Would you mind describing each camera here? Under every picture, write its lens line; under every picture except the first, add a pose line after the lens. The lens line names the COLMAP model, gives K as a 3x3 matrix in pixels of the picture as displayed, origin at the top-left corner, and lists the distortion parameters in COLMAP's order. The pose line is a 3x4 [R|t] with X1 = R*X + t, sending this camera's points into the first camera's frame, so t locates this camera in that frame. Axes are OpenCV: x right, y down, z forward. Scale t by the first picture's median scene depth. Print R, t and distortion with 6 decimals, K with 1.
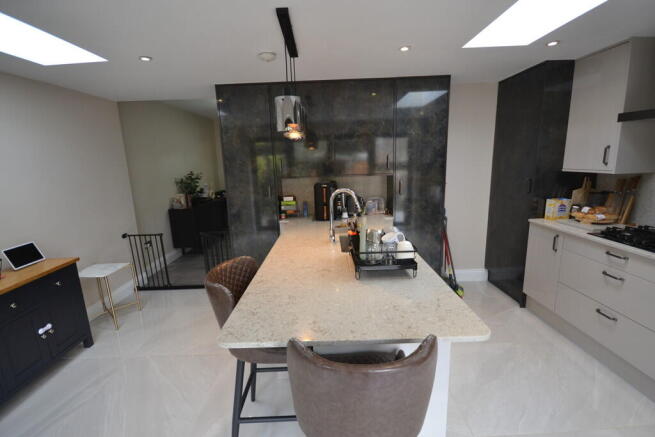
lens RADIAL K [[291.3, 0, 325.4], [0, 291.3, 220.7], [0, 0, 1]] dist [-0.003803, -0.006101]
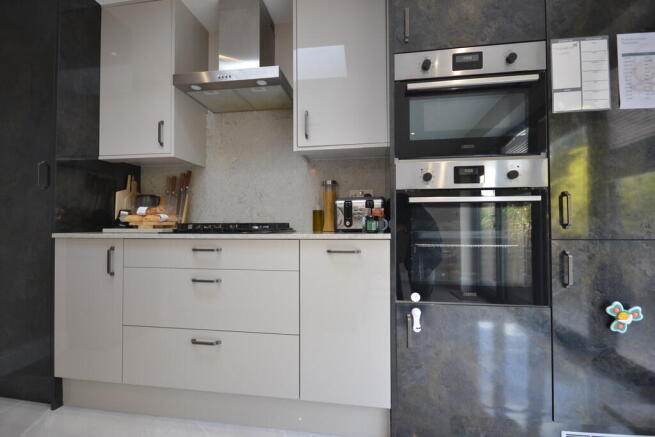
lens RADIAL K [[305.3, 0, 326.5], [0, 305.3, 220.7], [0, 0, 1]] dist [-0.002180, -0.001787]
pose [[0.161527, 0.055577, 0.985302, 0.244122], [0.195589, 0.976805, -0.087162, 0.135964], [-0.967292, 0.206793, 0.146910, 0.460376]]
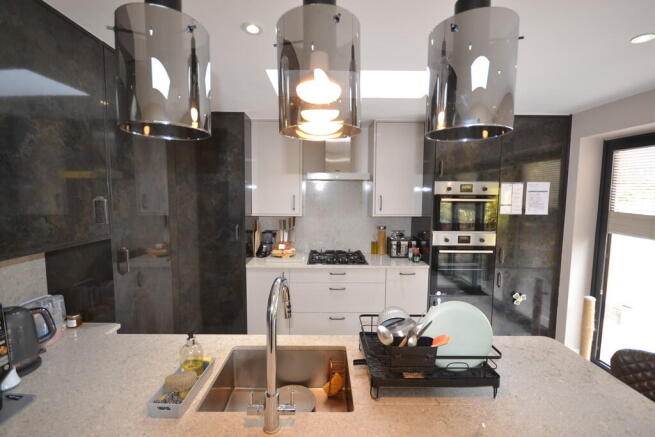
lens RADIAL K [[291.3, 0, 325.8], [0, 291.3, 219.7], [0, 0, 1]] dist [-0.003803, -0.006101]
pose [[-0.012541, -0.052816, 0.998525, -0.303317], [0.196323, 0.979037, 0.054251, -0.175230], [-0.980459, 0.196714, -0.001909, 0.789590]]
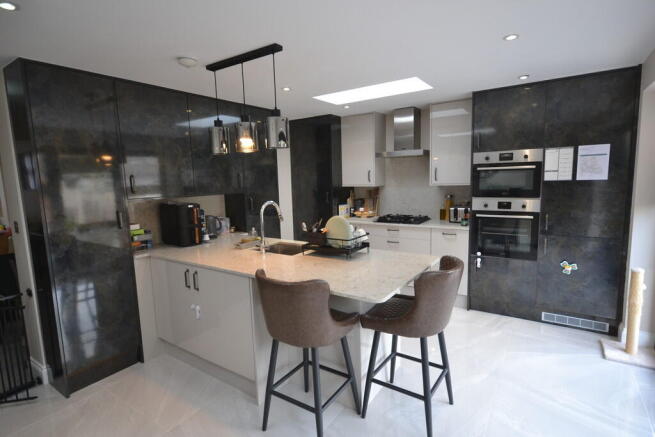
lens RADIAL K [[336.7, 0, 327.0], [0, 336.7, 220.7], [0, 0, 1]] dist [0.016788, -0.002751]
pose [[0.559375, -0.091080, 0.823896, -0.748460], [0.177301, 0.984088, -0.011588, 0.011175], [-0.809731, 0.152560, 0.566623, 0.101651]]
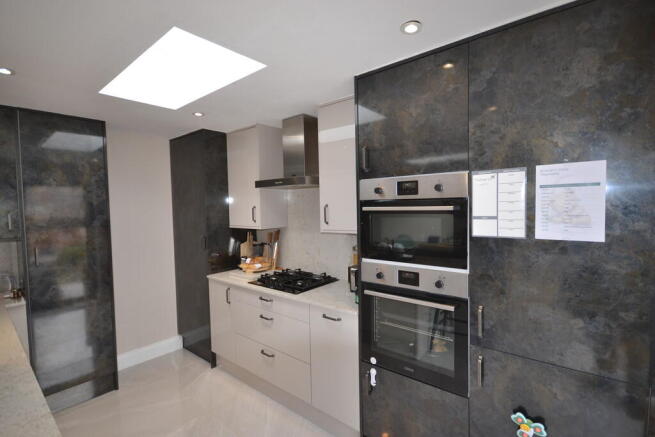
lens RADIAL K [[305.3, 0, 328.8], [0, 305.3, 220.7], [0, 0, 1]] dist [-0.002180, -0.001787]
pose [[0.634448, -0.011897, 0.772874, 0.173452], [0.151615, 0.982374, -0.109338, -0.014011], [-0.757951, 0.186548, 0.625068, -0.017574]]
